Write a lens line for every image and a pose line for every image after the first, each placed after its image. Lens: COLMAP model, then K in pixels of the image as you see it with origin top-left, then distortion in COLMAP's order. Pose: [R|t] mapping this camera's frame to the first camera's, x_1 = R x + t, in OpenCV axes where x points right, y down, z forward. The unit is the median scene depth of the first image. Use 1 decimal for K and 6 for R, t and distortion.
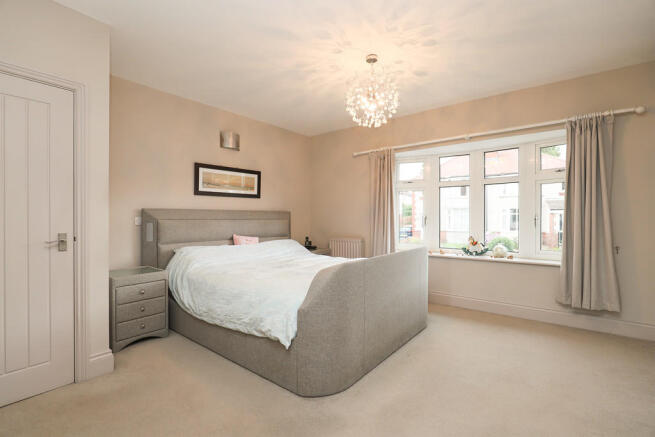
lens RADIAL K [[304.3, 0, 327.8], [0, 304.3, 215.5], [0, 0, 1]] dist [-0.018713, 0.000894]
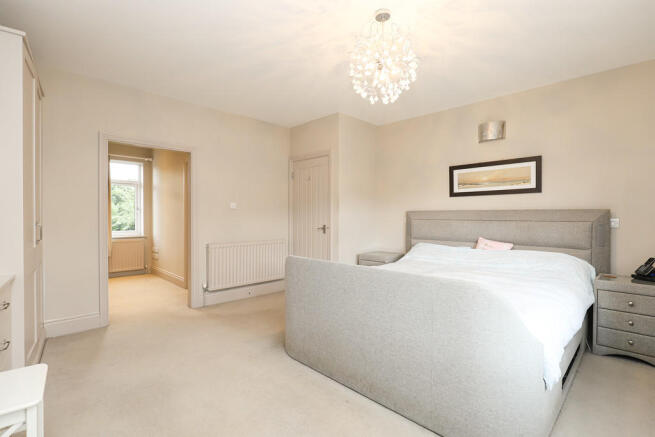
lens RADIAL K [[304.3, 0, 326.1], [0, 304.3, 219.7], [0, 0, 1]] dist [-0.018713, 0.000894]
pose [[-0.141172, 0.015806, -0.989859, 0.641148], [0.002343, 0.999875, 0.015632, -0.004425], [0.989982, -0.000113, -0.141192, 0.669094]]
